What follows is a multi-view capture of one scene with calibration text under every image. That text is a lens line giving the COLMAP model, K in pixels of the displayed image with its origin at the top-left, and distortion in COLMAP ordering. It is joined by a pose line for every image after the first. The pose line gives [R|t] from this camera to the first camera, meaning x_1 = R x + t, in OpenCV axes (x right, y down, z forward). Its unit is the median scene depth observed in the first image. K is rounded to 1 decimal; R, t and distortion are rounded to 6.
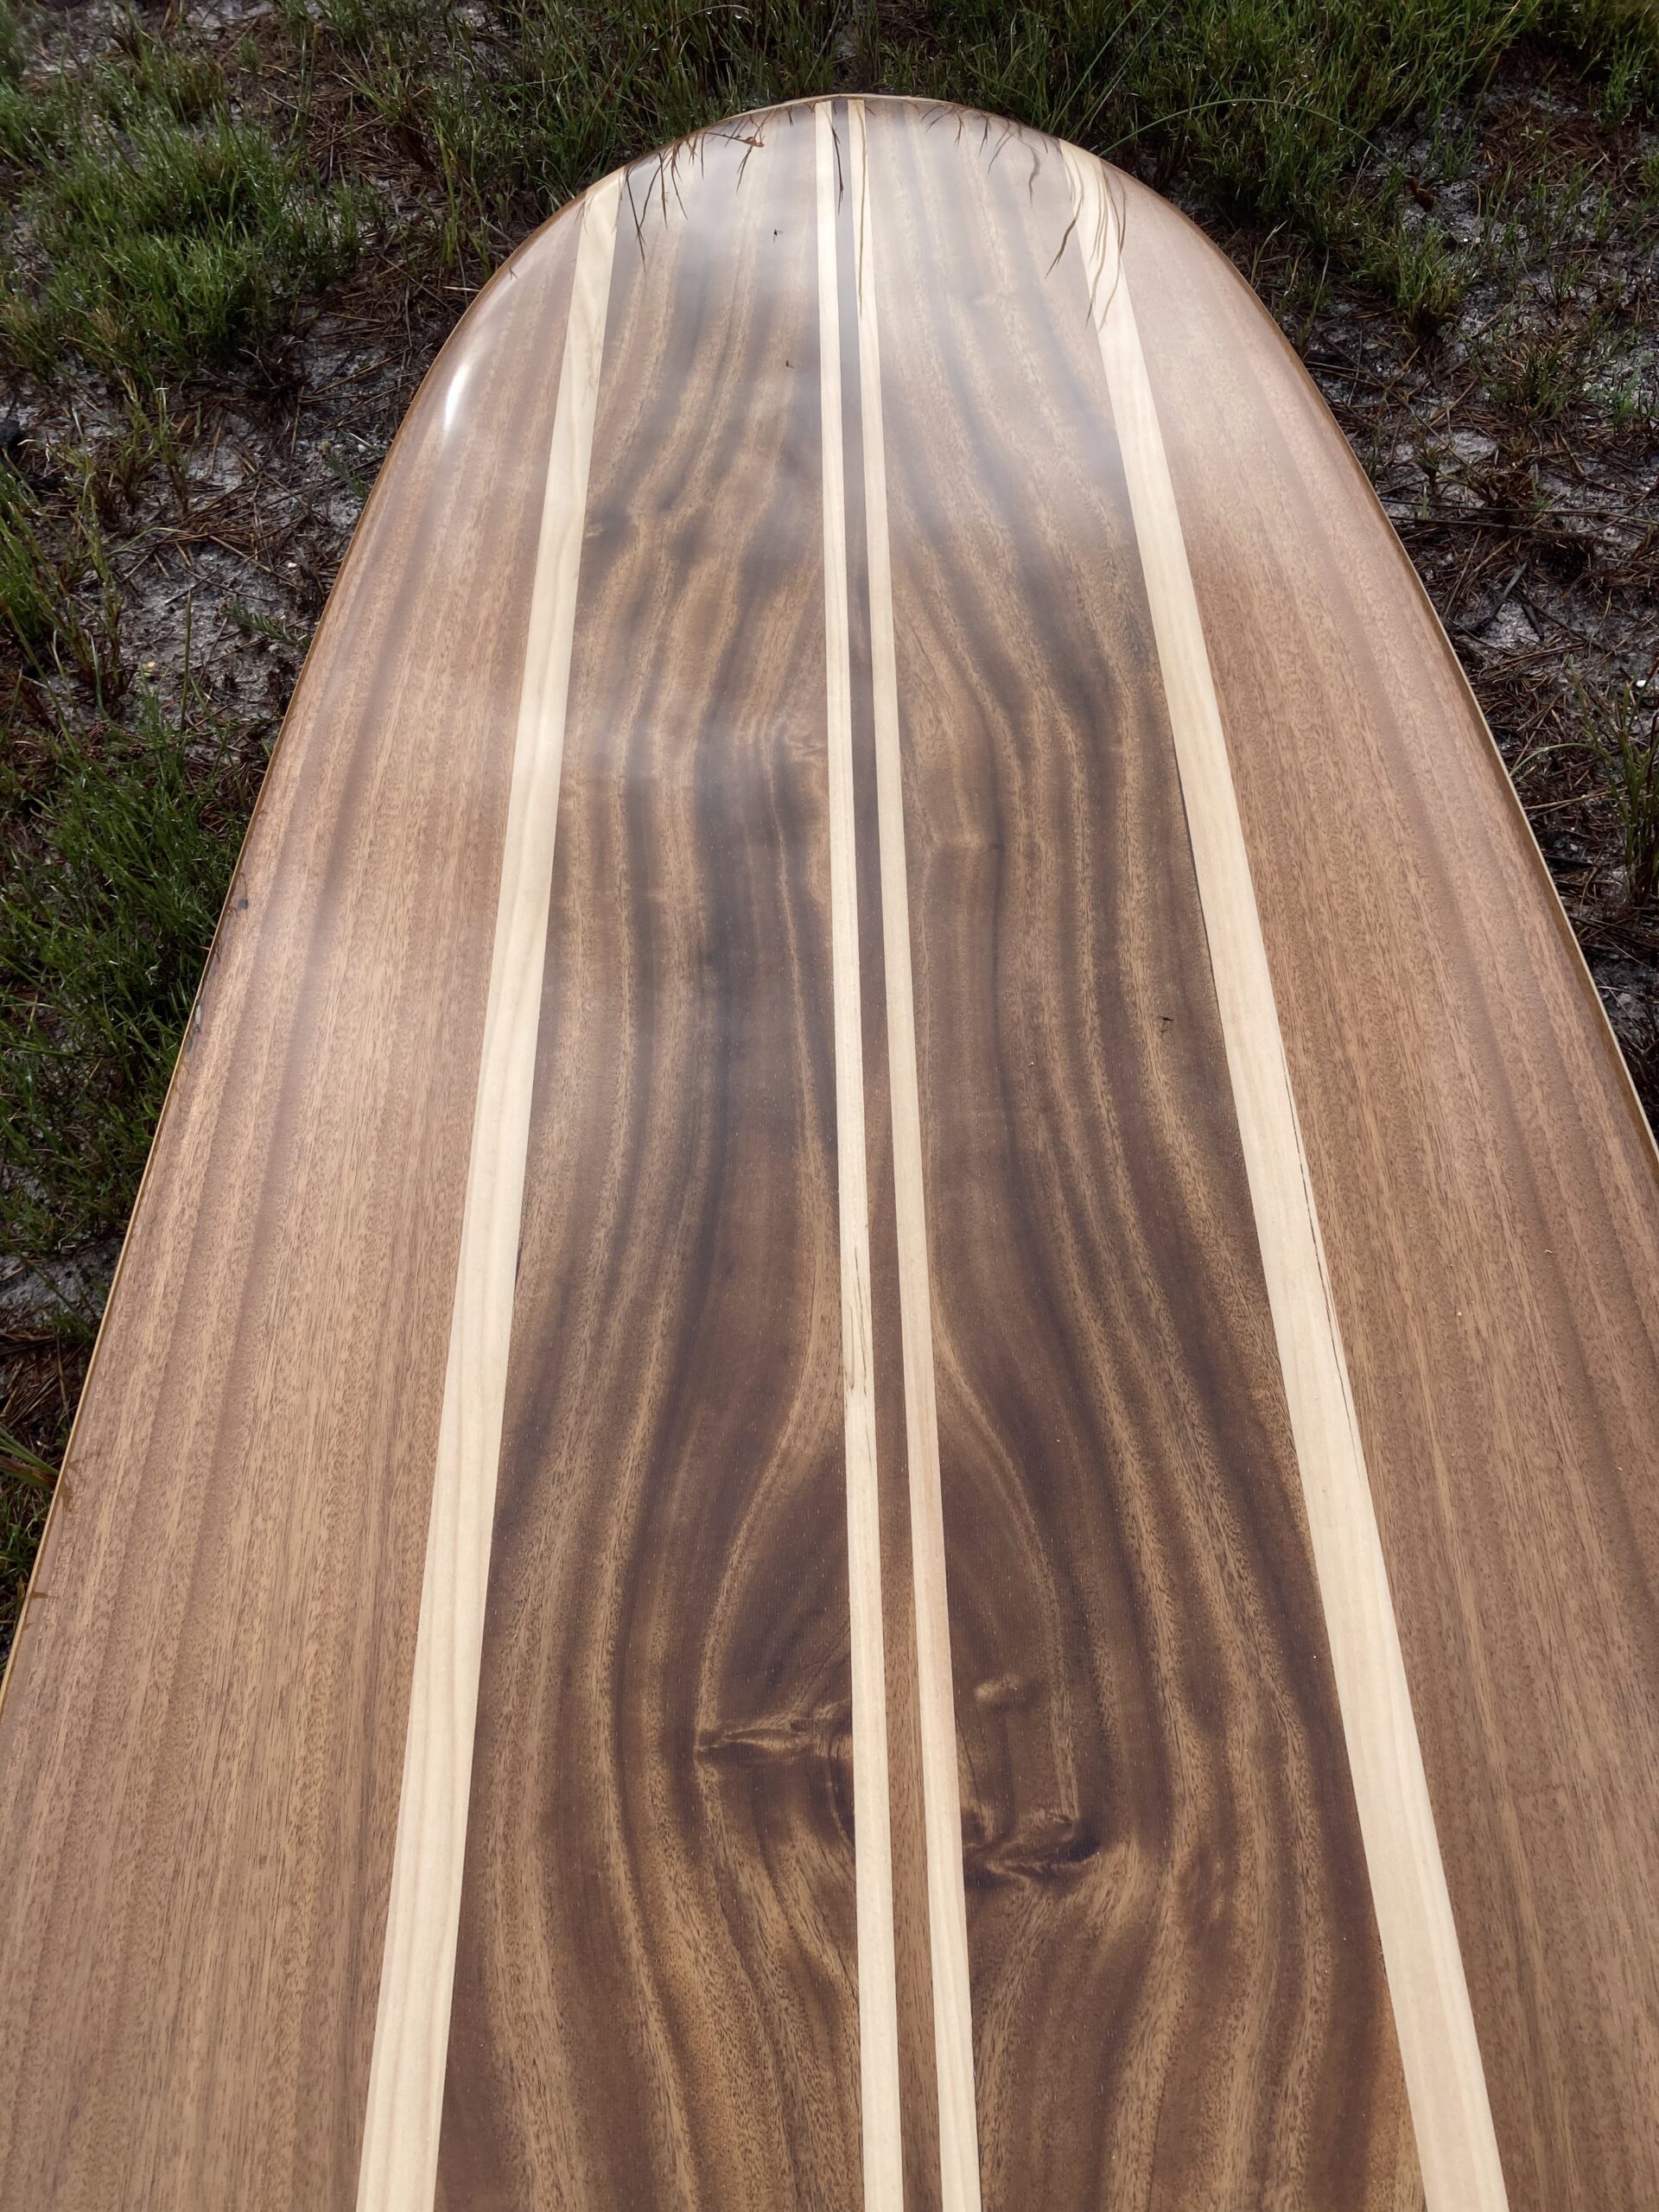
lens RADIAL K [[1725.9, 0, 829.5], [0, 1725.9, 1134.7], [0, 0, 1]] dist [0.004240, -0.003711]
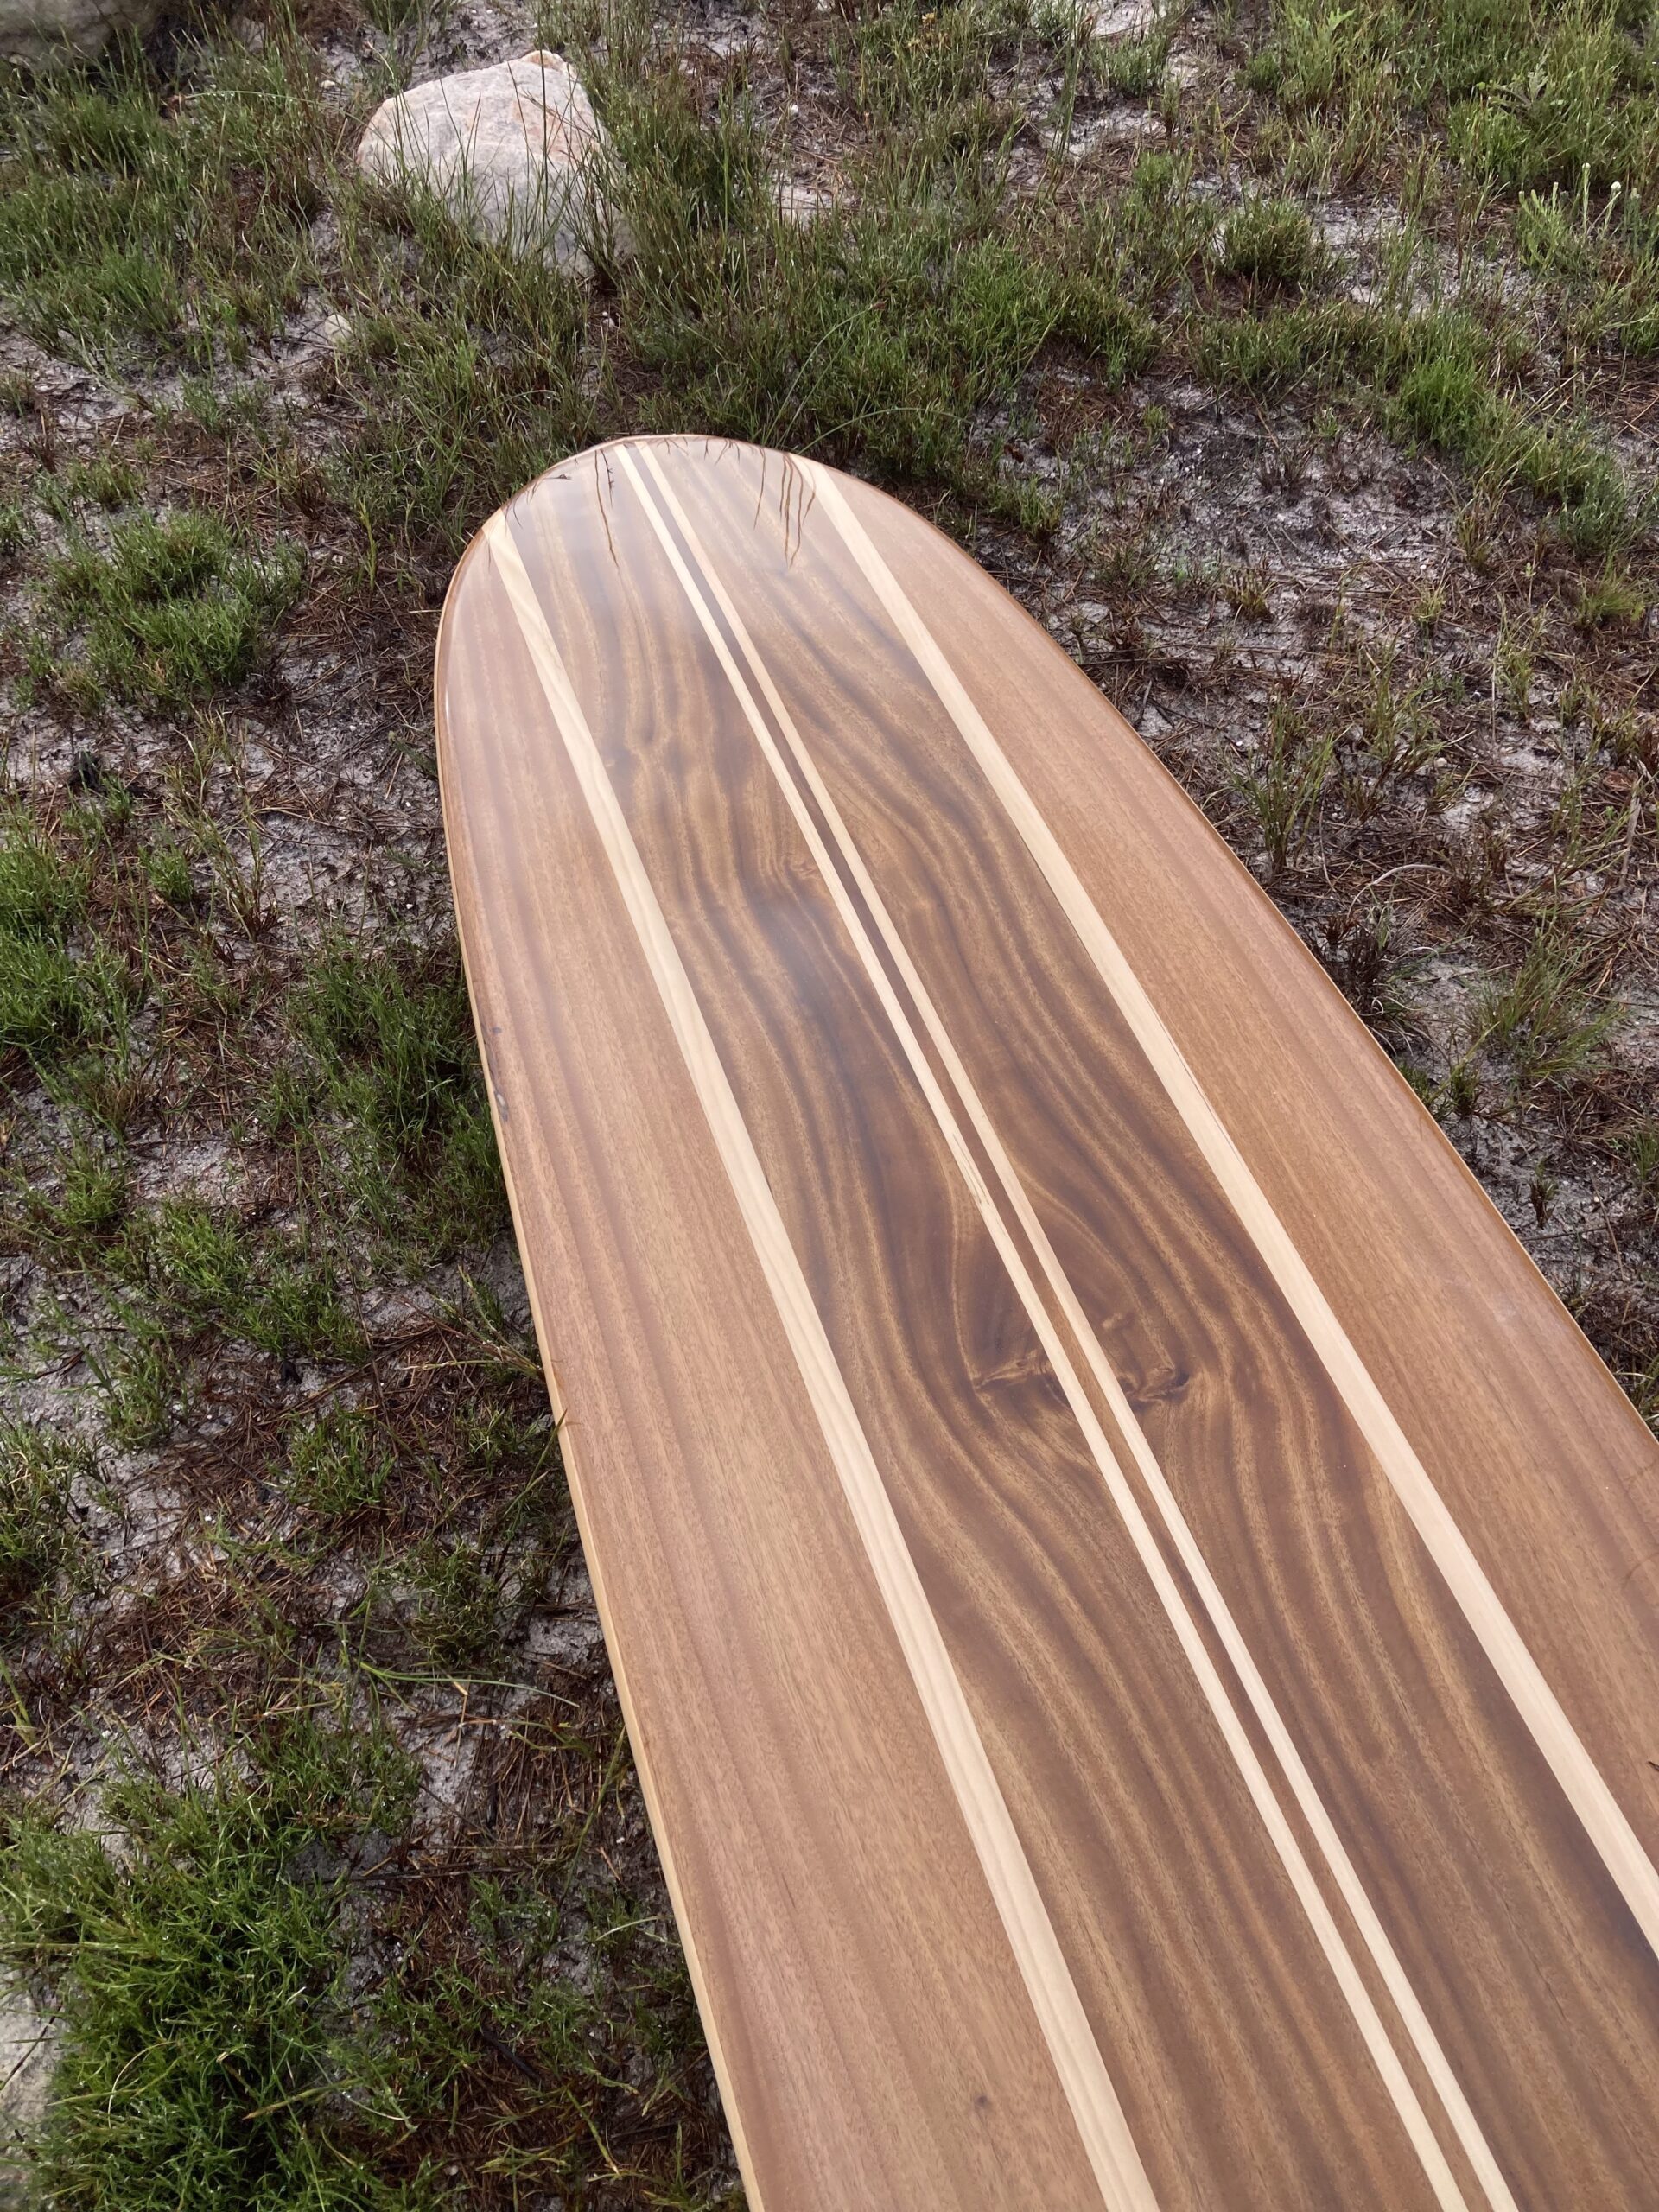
lens RADIAL K [[1769.6, 0, 829.5], [0, 1769.6, 1106.0], [0, 0, 1]] dist [0.055483, -0.256560]
pose [[0.950774, -0.209709, 0.228149, -0.330055], [0.228600, 0.971701, -0.059489, 0.075517], [-0.209217, 0.108715, 0.971807, -0.474812]]
